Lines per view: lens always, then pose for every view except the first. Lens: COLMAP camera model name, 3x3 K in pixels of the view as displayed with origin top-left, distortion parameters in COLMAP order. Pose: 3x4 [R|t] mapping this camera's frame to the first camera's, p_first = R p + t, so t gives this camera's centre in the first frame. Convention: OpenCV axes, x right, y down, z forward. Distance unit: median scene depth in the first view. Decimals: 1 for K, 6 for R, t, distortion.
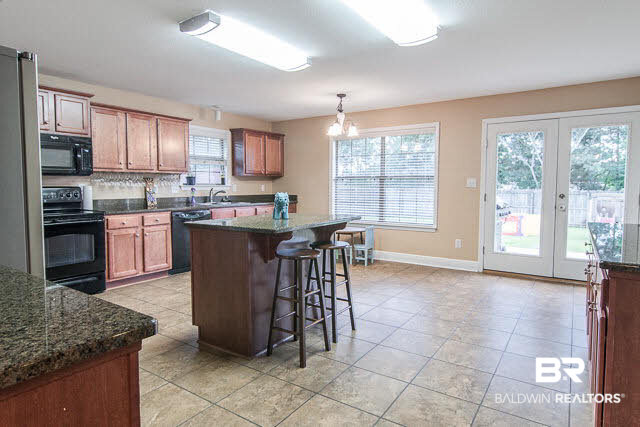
lens RADIAL K [[371.8, 0, 320.0], [0, 371.8, 207.6], [0, 0, 1]] dist [0.002076, 0.000030]
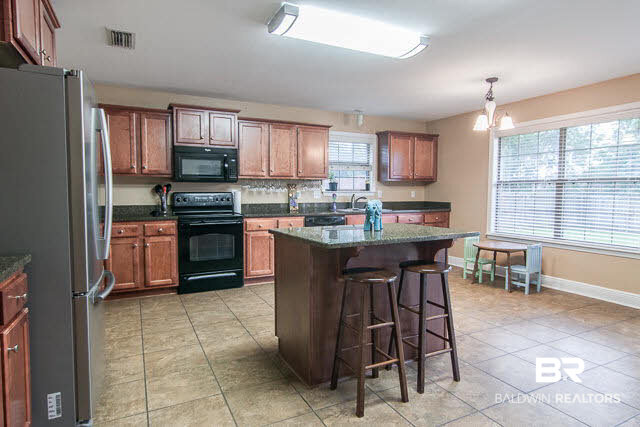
lens RADIAL K [[367.4, 0, 322.7], [0, 367.4, 213.7], [0, 0, 1]] dist [0.003266, 0.000432]
pose [[0.879111, 0.030955, -0.475610, 0.123041], [-0.030283, 0.999500, 0.009077, -0.007961], [0.475653, 0.006423, 0.879609, 0.125252]]
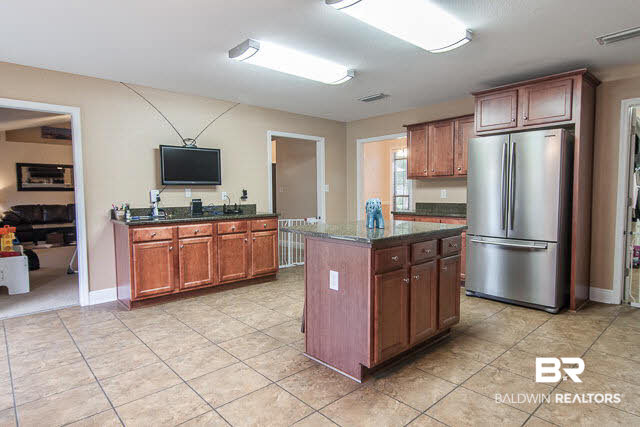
lens RADIAL K [[367.4, 0, 322.7], [0, 367.4, 213.7], [0, 0, 1]] dist [0.003266, 0.000432]
pose [[-0.974738, -0.007153, 0.223236, -0.115312], [0.019410, 0.992993, 0.116571, -0.068977], [-0.222506, 0.117959, -0.967769, 1.194892]]
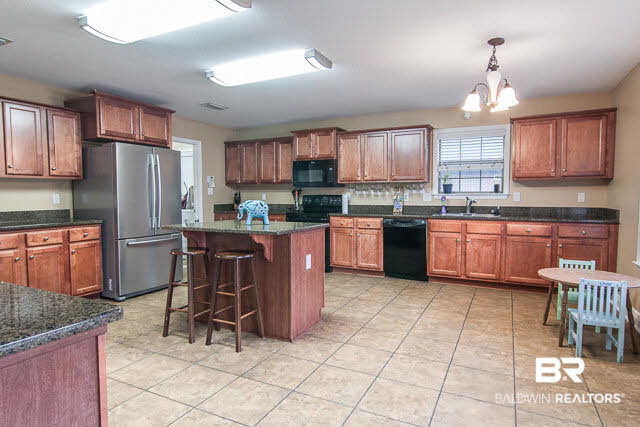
lens RADIAL K [[367.4, 0, 322.7], [0, 367.4, 213.7], [0, 0, 1]] dist [0.003266, 0.000432]
pose [[0.138981, 0.051311, -0.988965, 0.616494], [-0.056784, 0.997427, 0.043770, -0.037686], [0.988666, 0.050075, 0.141537, 0.656935]]
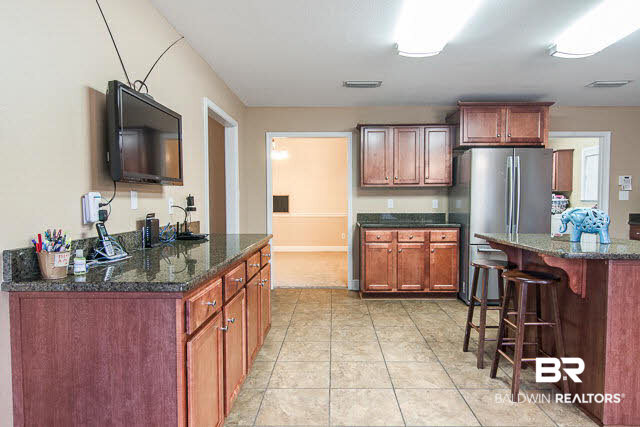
lens RADIAL K [[382.6, 0, 334.7], [0, 382.6, 214.1], [0, 0, 1]] dist [-0.002617, -0.000372]
pose [[-0.824798, 0.019860, -0.565078, 0.483649], [-0.033504, 0.995910, 0.083906, -0.048692], [0.564433, 0.088138, -0.820760, 0.853064]]
